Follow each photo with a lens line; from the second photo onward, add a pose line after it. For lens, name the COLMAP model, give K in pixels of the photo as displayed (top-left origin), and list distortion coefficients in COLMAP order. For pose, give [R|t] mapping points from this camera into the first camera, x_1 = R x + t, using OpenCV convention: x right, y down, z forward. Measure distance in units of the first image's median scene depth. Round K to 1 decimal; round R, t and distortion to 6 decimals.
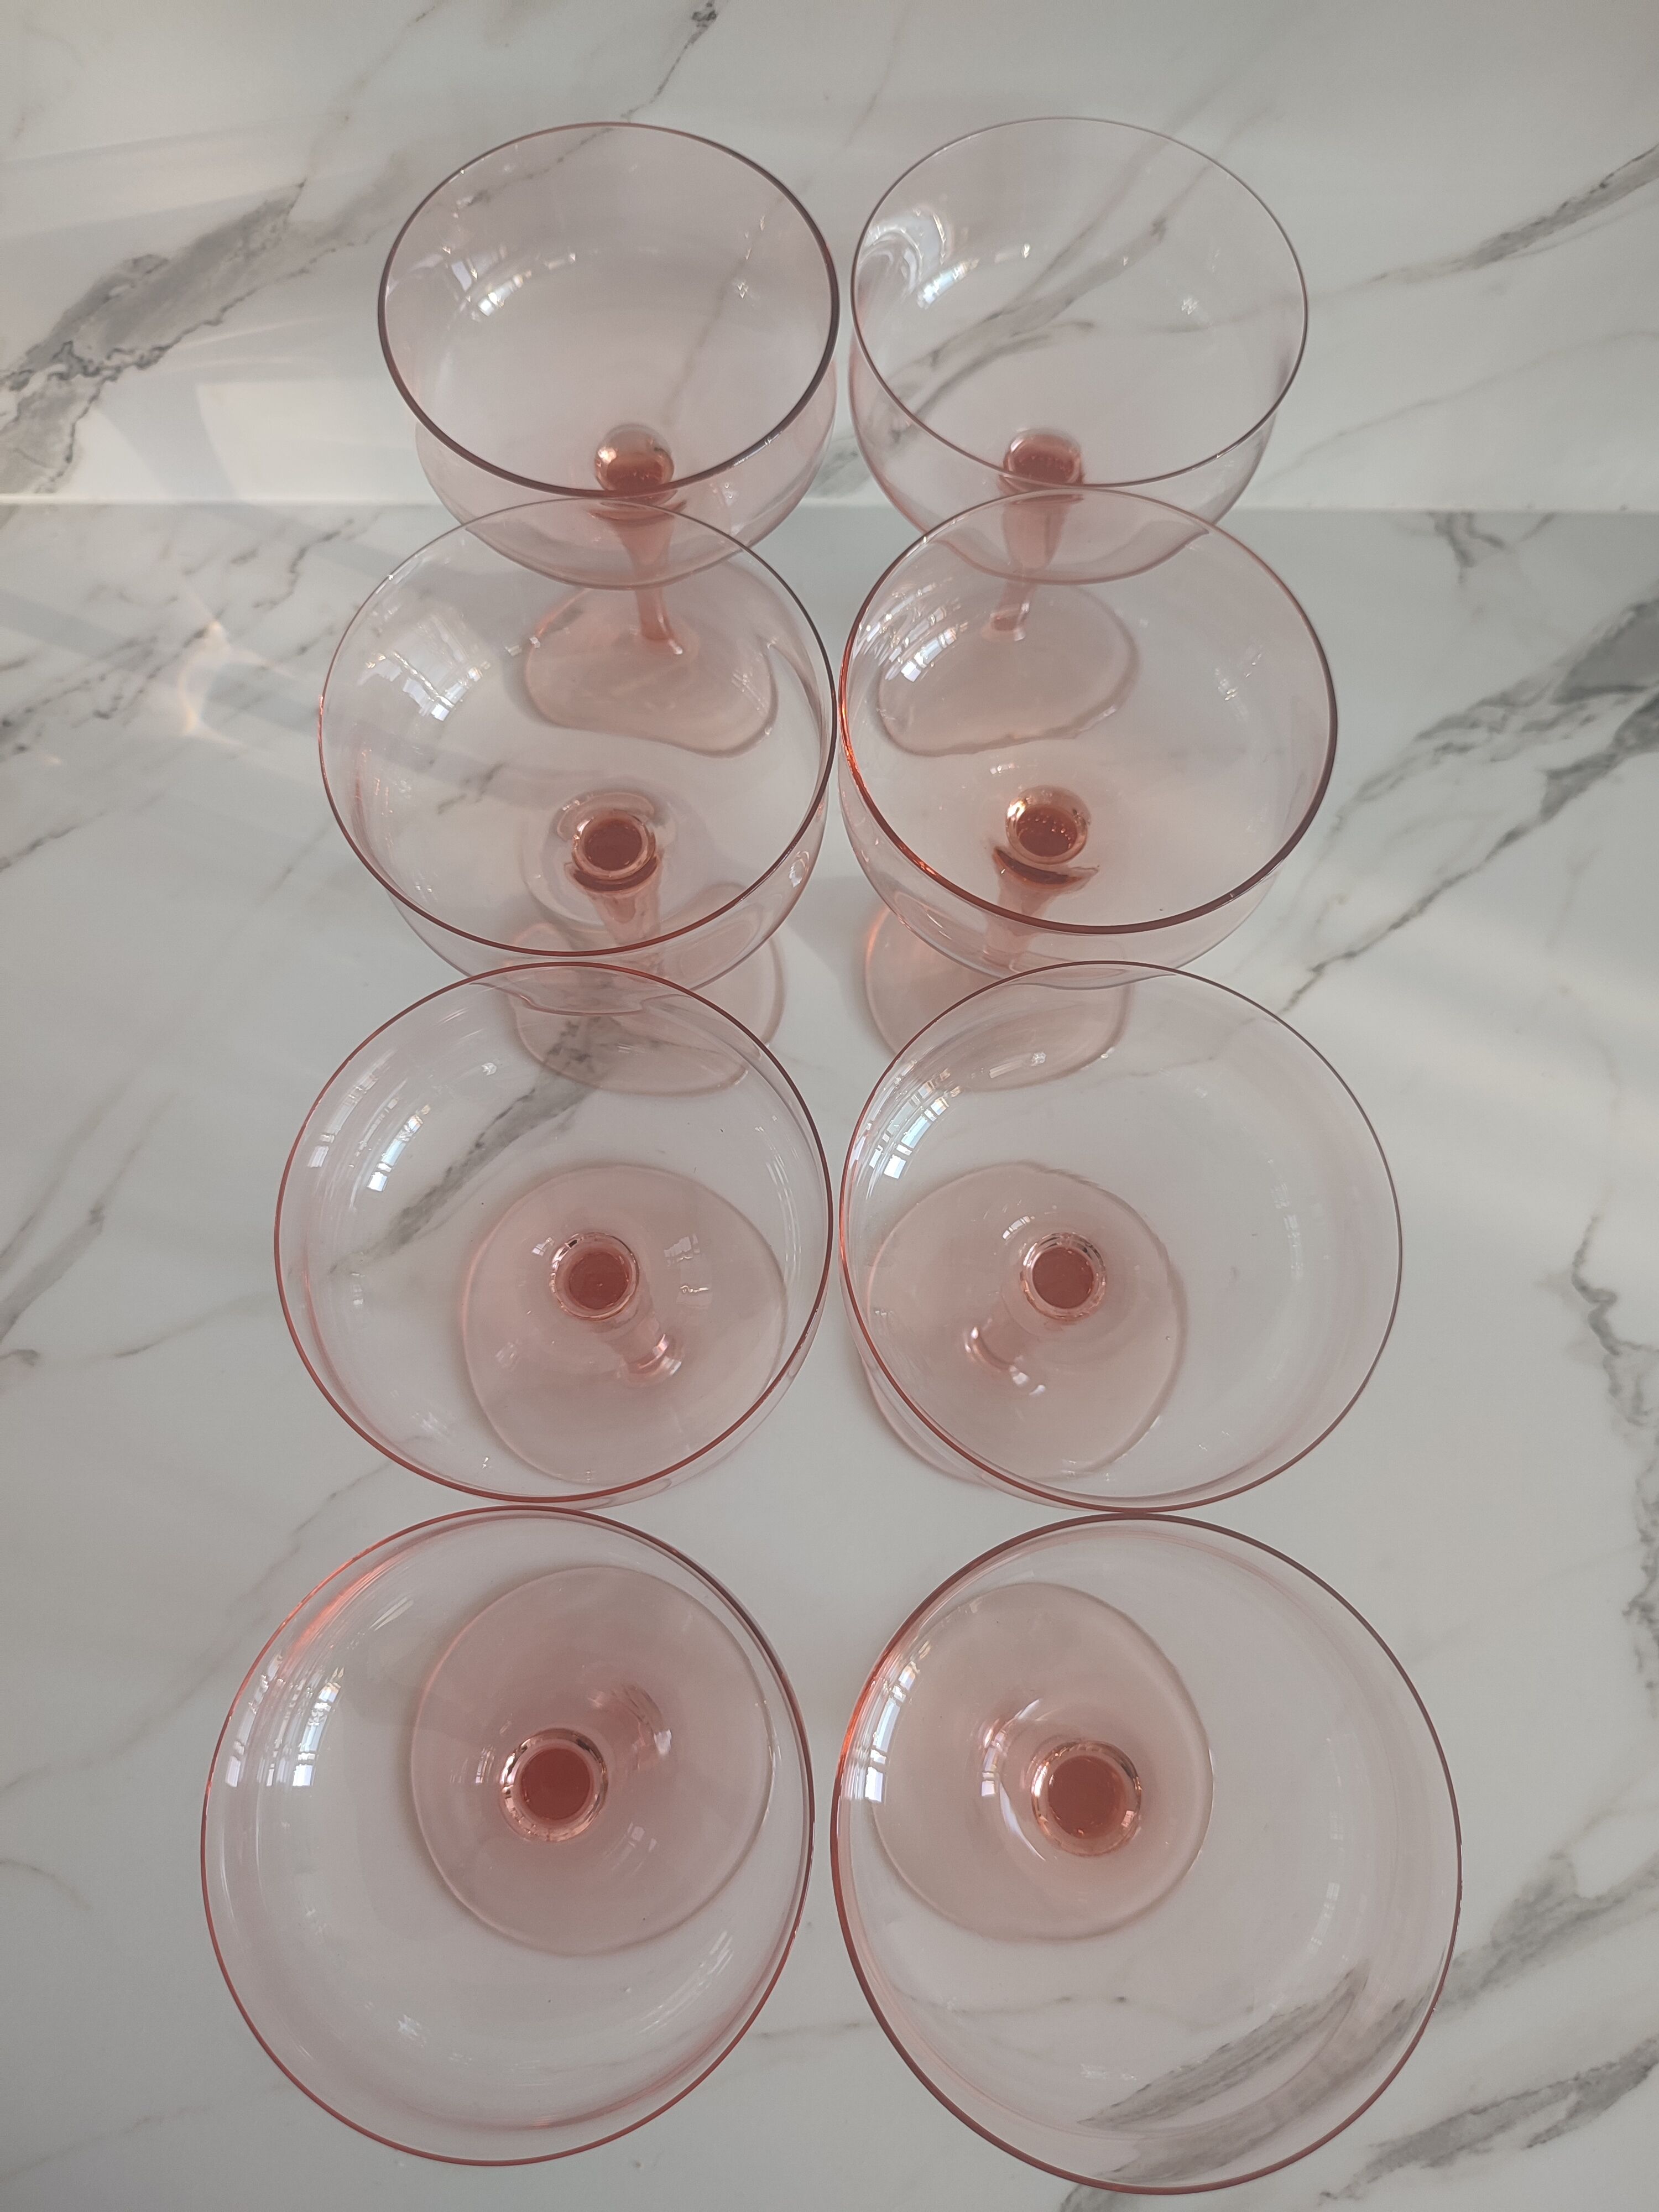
lens RADIAL K [[1569.4, 0, 828.7], [0, 1569.4, 1089.1], [0, 0, 1]] dist [-0.014273, 0.003435]
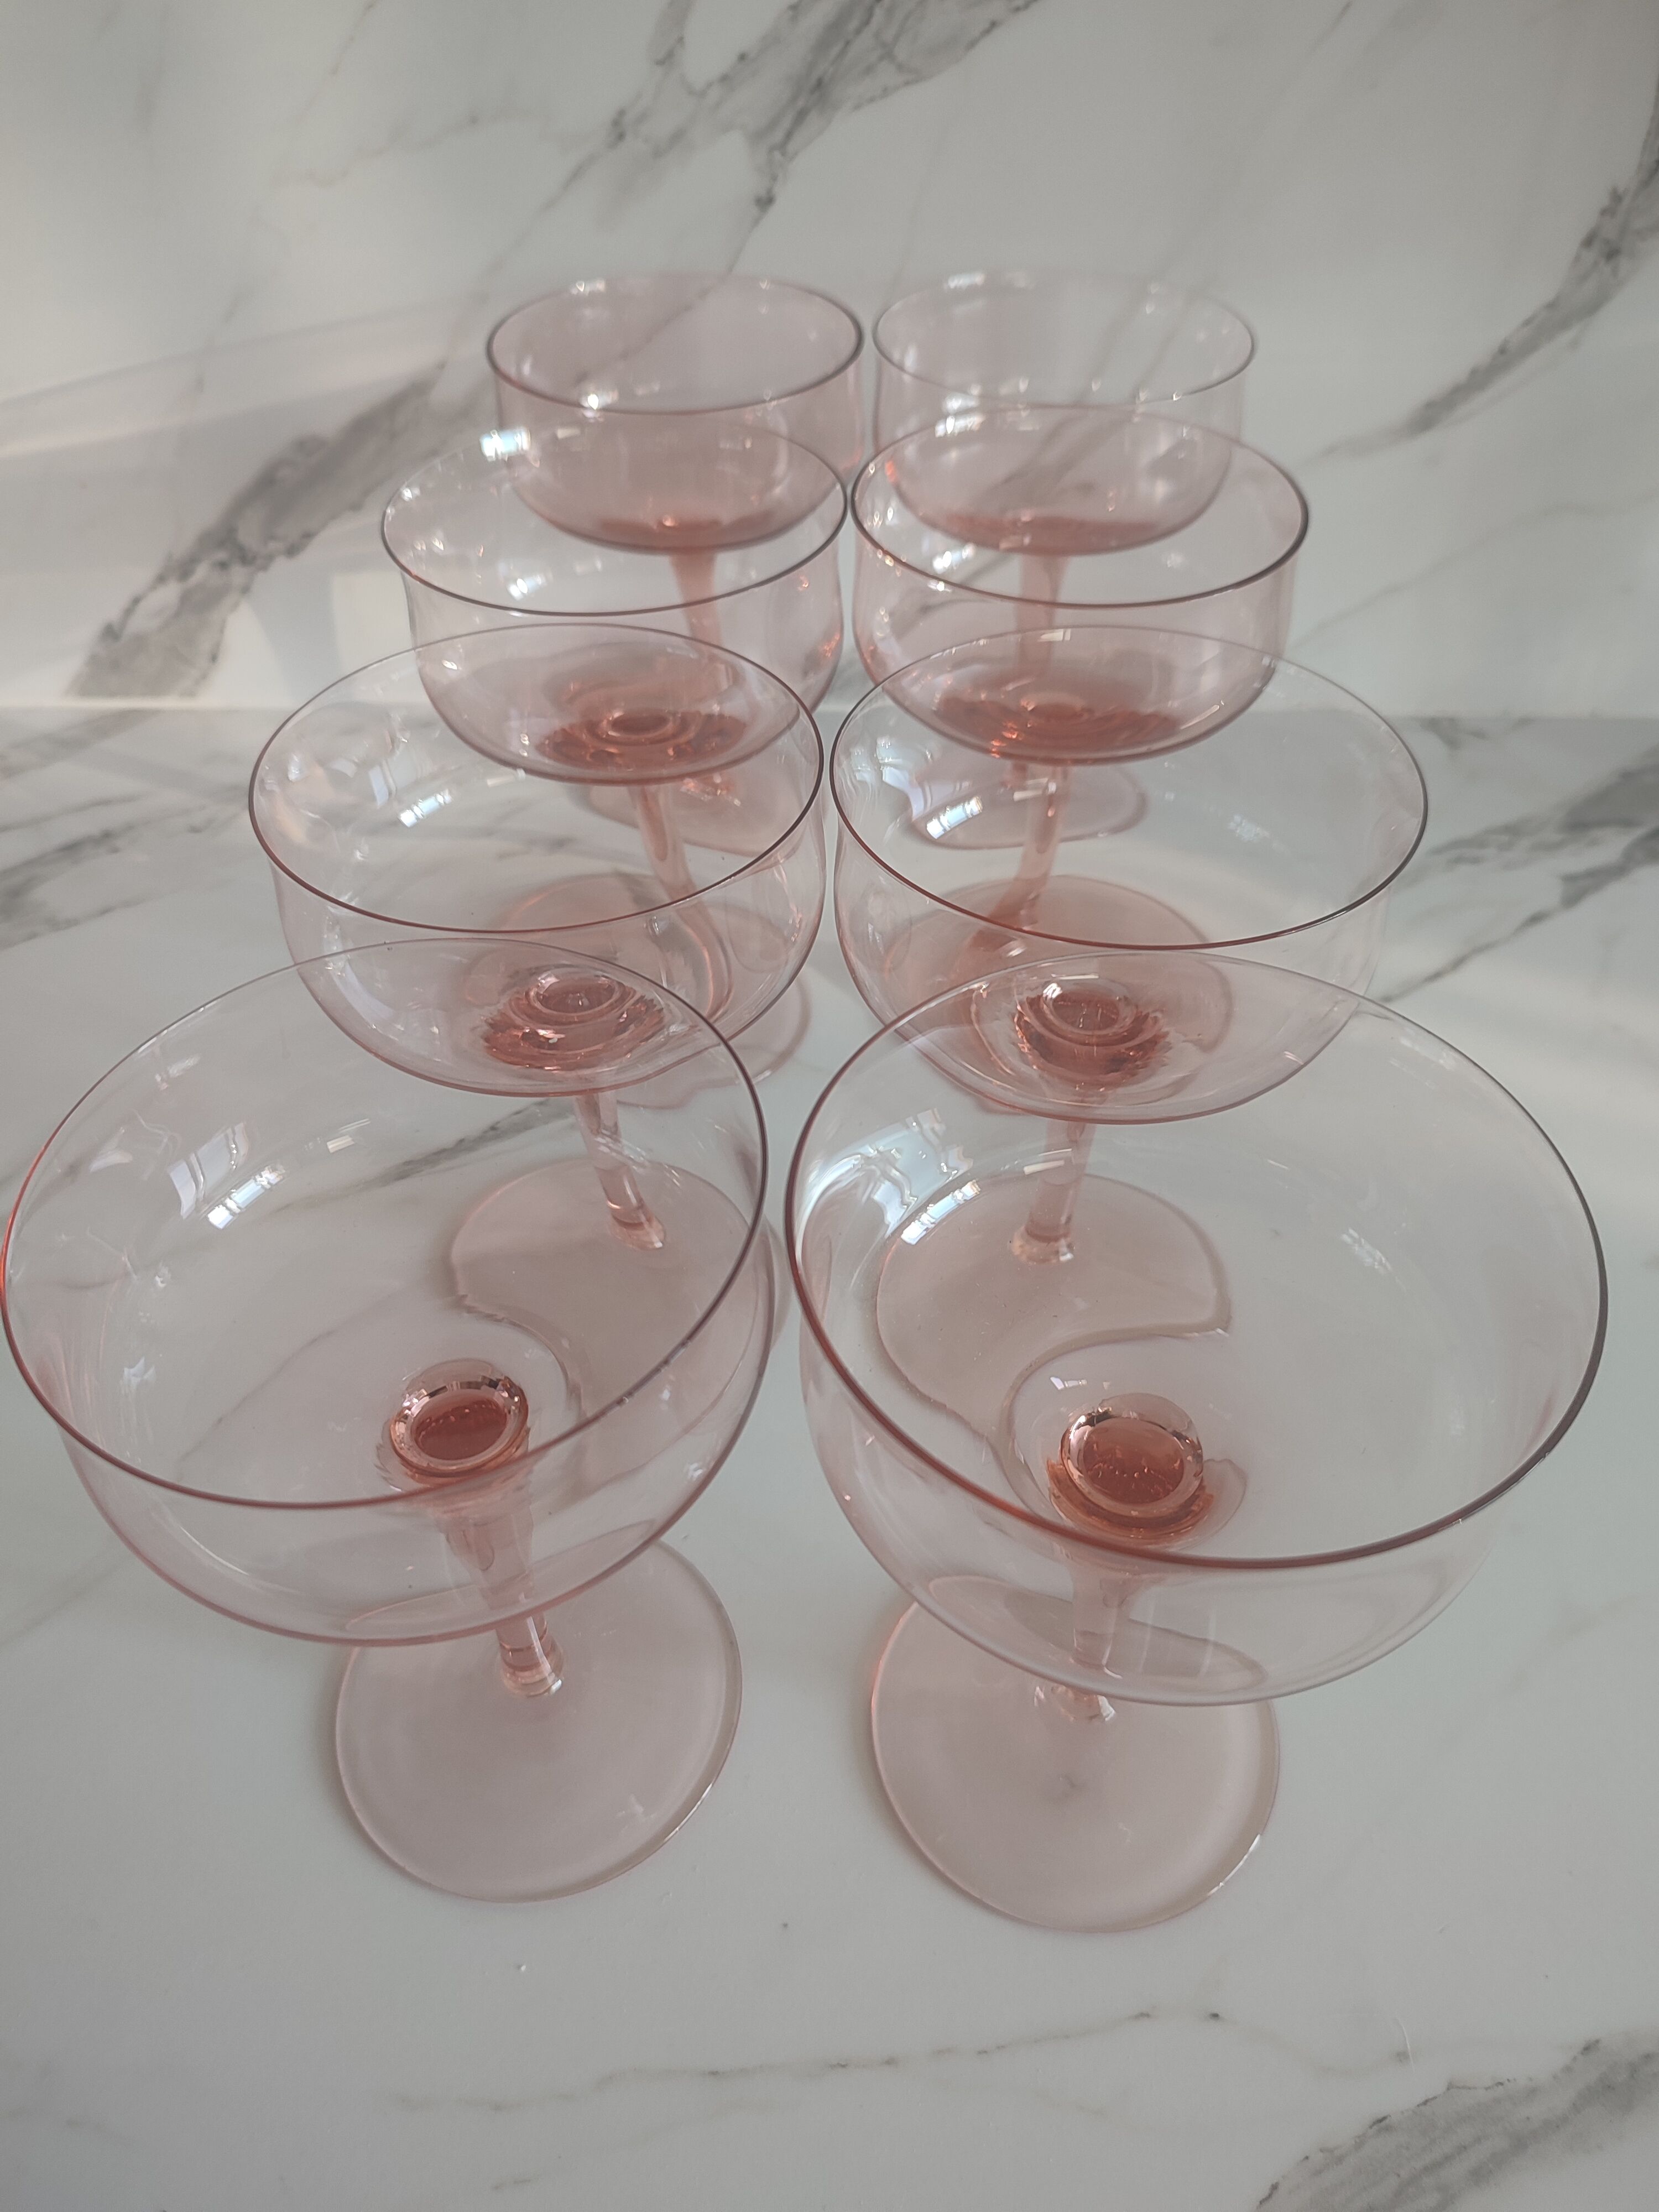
lens RADIAL K [[1569.4, 0, 829.8], [0, 1569.4, 1102.9], [0, 0, 1]] dist [-0.014273, 0.003435]
pose [[0.998697, 0.007620, -0.050463, 0.034103], [-0.029839, 0.889361, -0.456231, 0.425472], [0.041403, 0.457142, 0.888430, 0.141722]]
